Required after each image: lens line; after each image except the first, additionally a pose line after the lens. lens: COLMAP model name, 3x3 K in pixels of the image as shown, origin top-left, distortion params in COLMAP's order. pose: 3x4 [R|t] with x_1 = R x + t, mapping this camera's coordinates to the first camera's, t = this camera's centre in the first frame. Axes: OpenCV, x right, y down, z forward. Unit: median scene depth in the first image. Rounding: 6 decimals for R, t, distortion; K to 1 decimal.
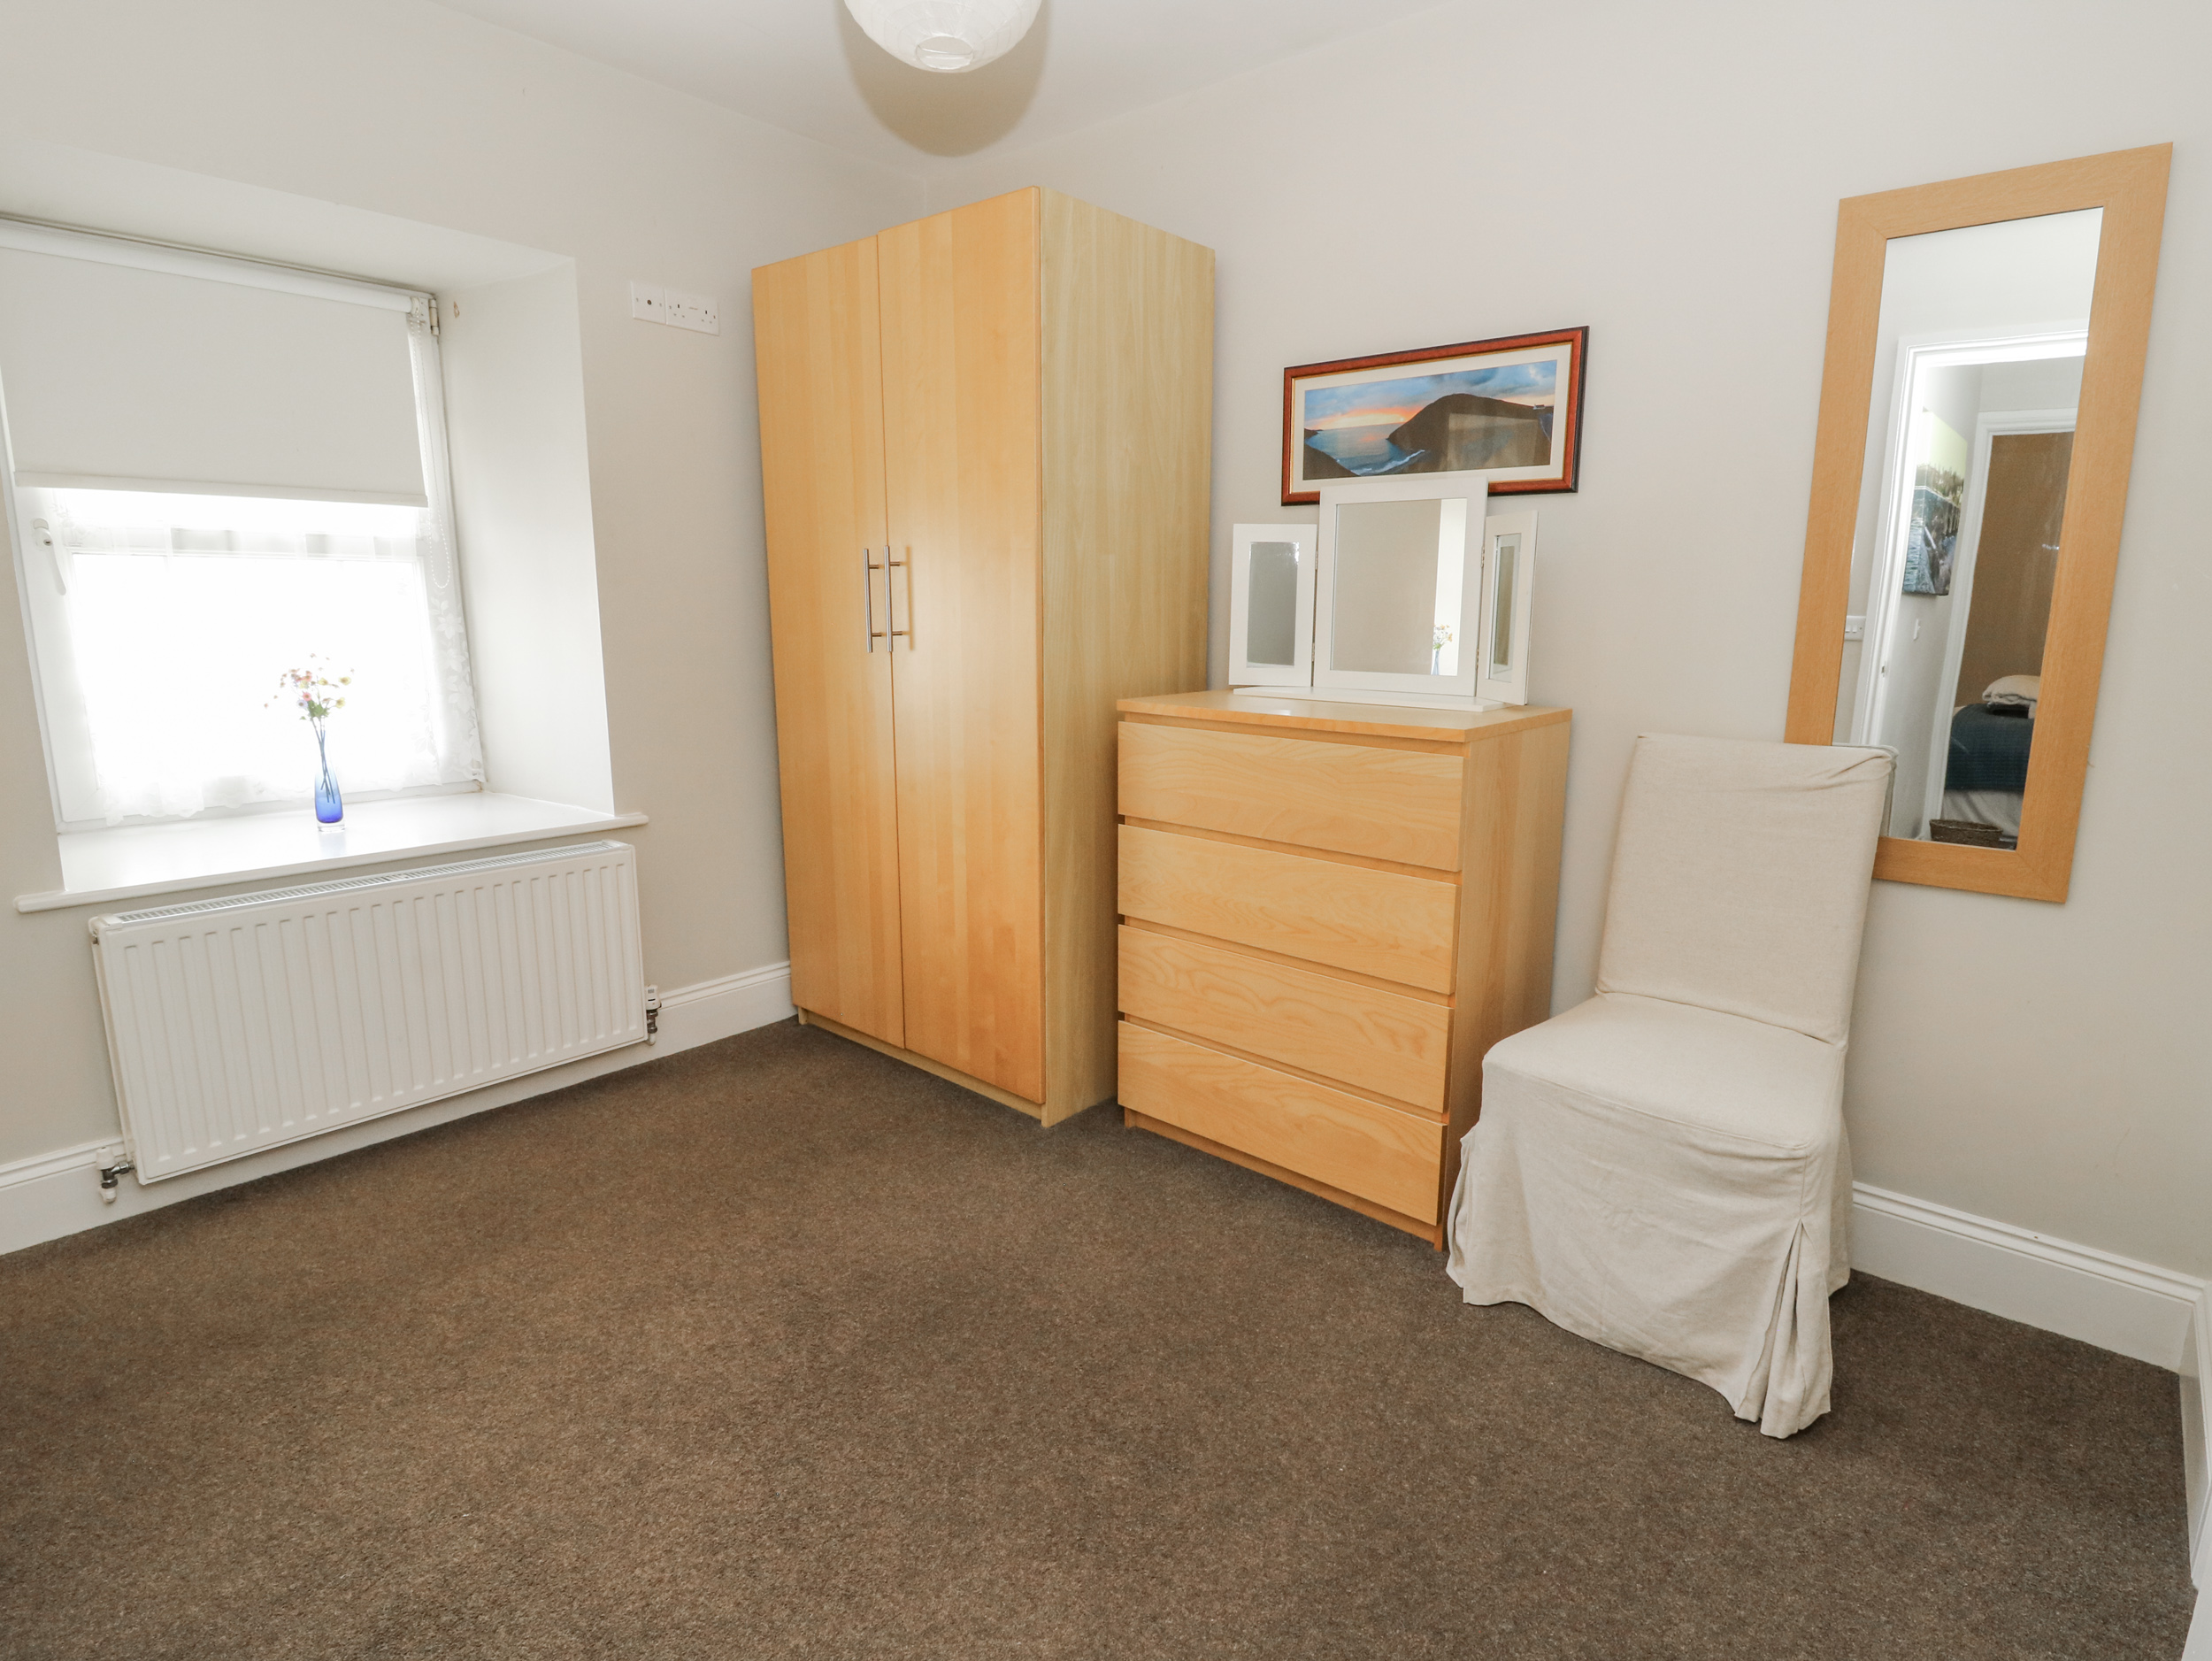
lens RADIAL K [[1176.3, 0, 1139.7], [0, 1176.3, 819.5], [0, 0, 1]] dist [0.000743, -0.001208]
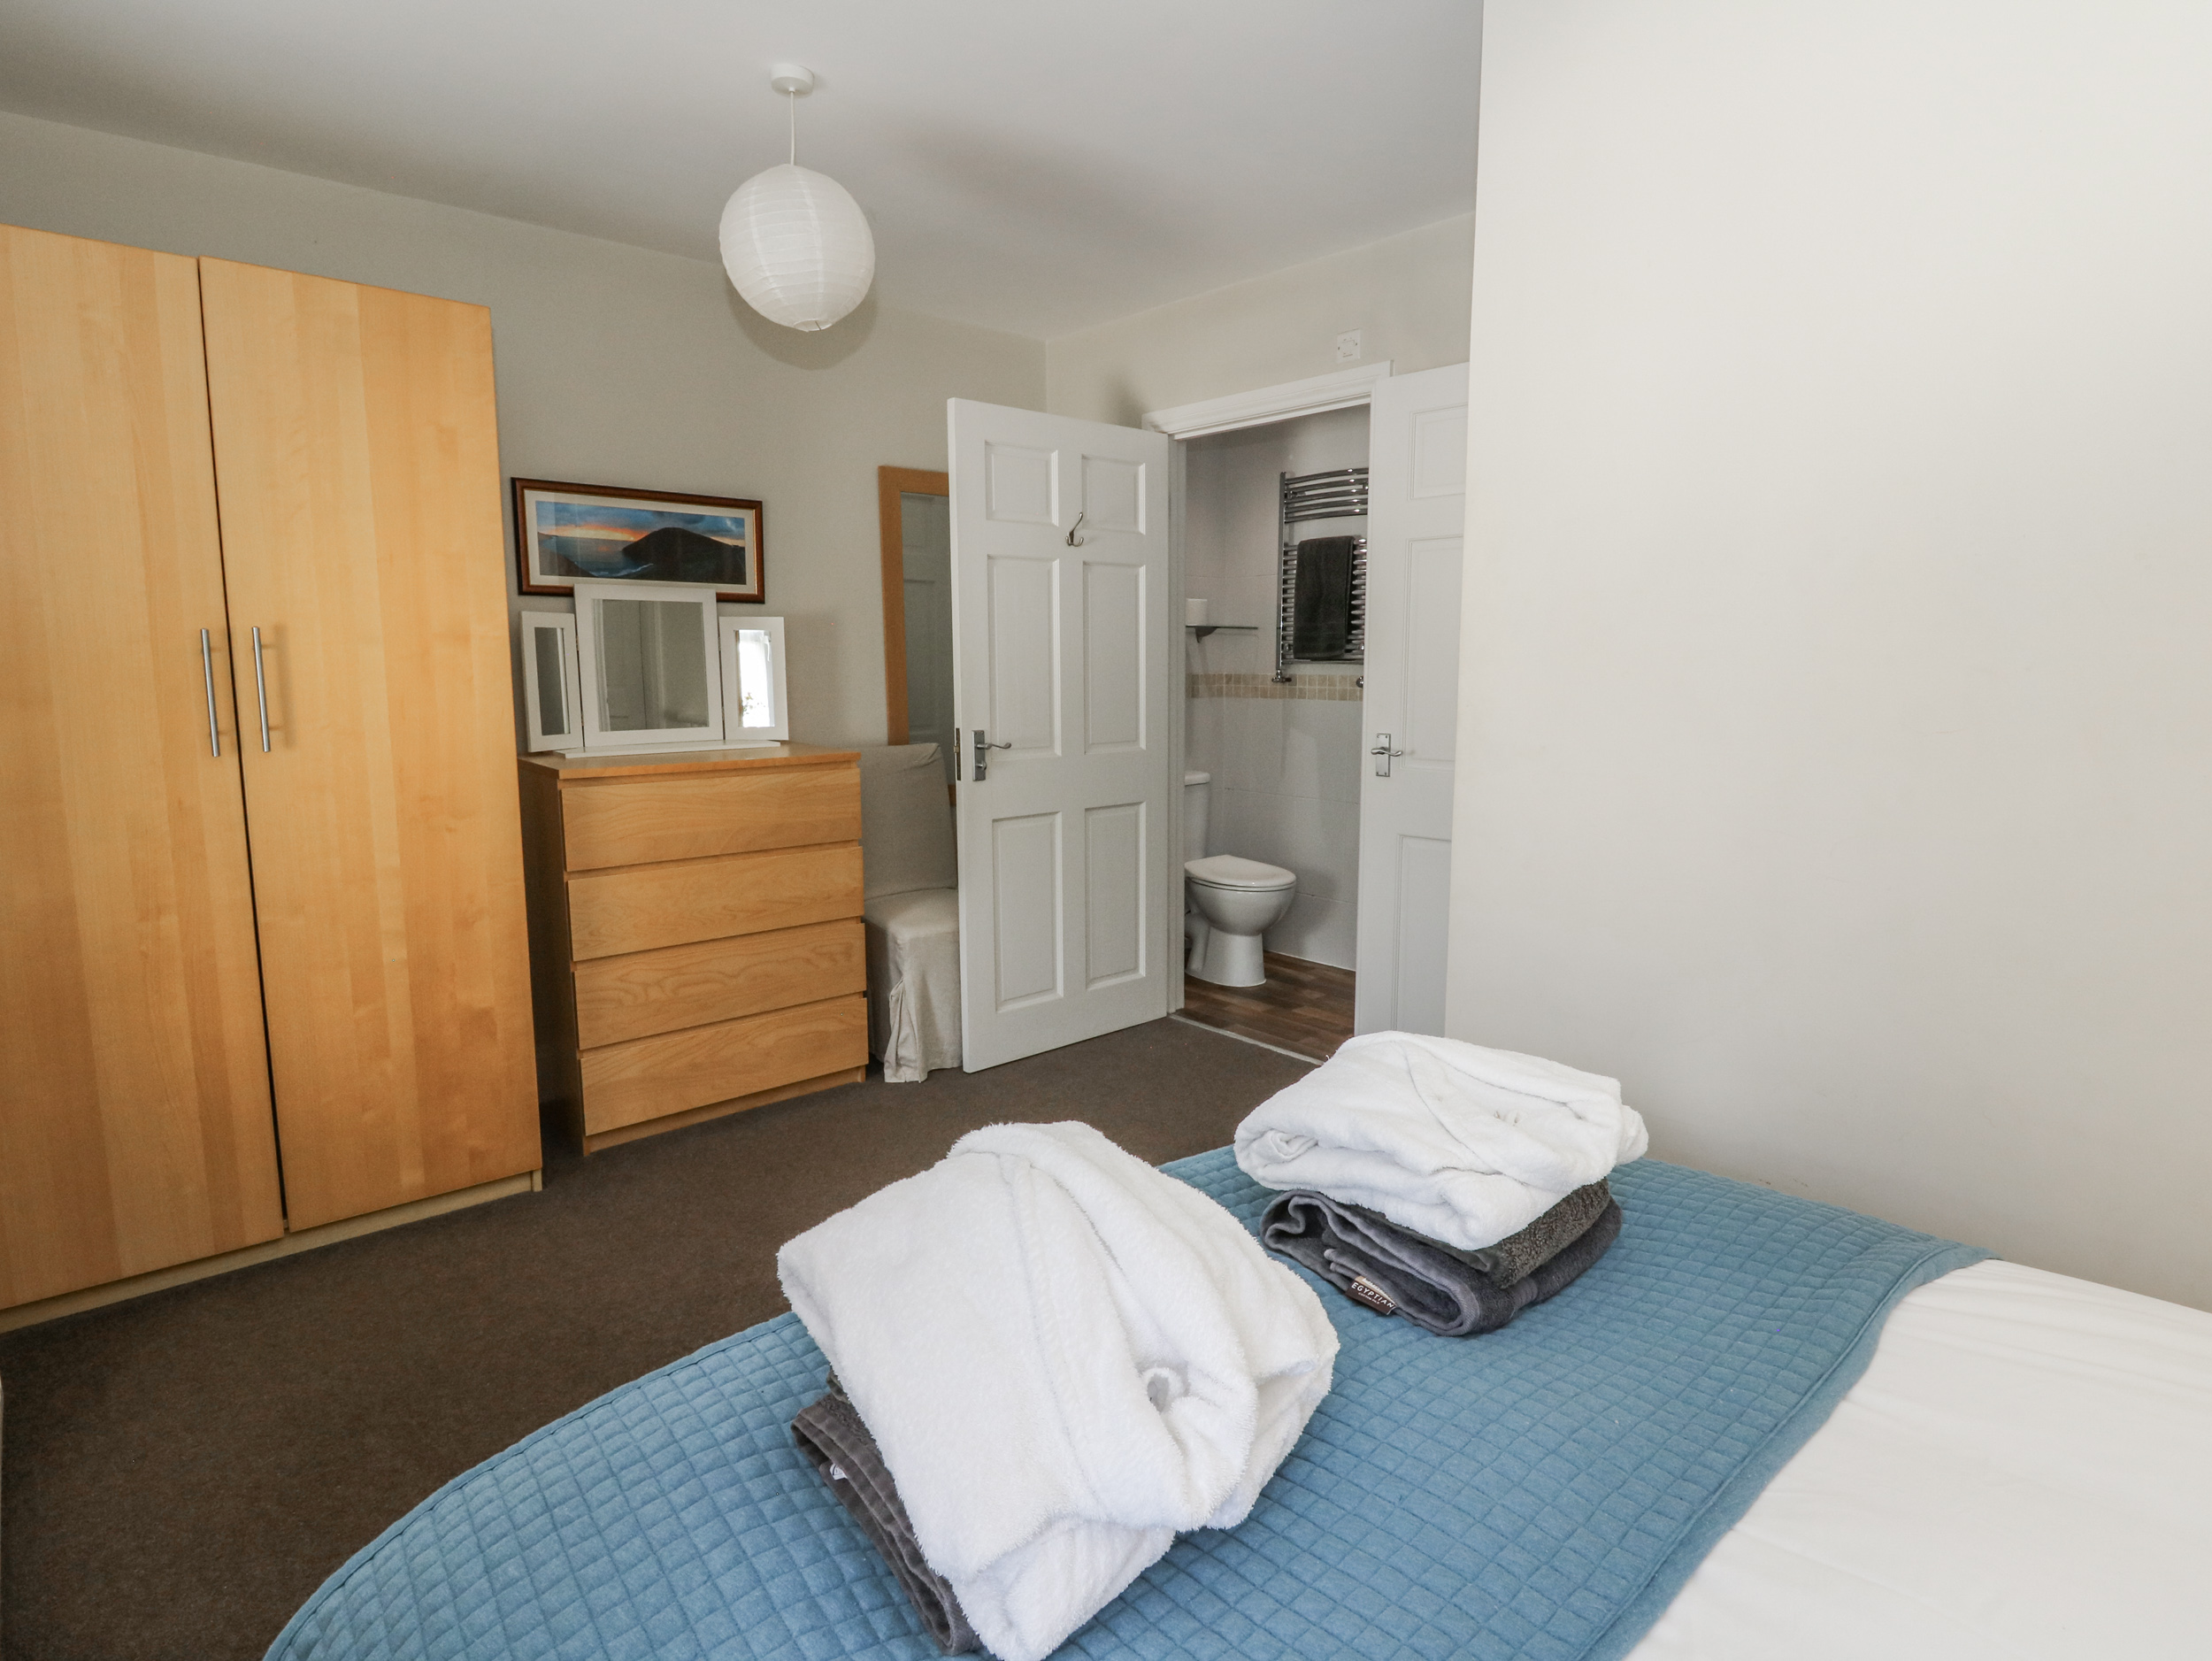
lens RADIAL K [[1176.3, 0, 1139.7], [0, 1176.3, 819.5], [0, 0, 1]] dist [0.000743, -0.001208]
pose [[0.114782, -0.147590, 0.982366, -1.052643], [0.182491, 0.975205, 0.125191, -0.094354], [-0.976485, 0.164903, 0.138870, 0.312974]]
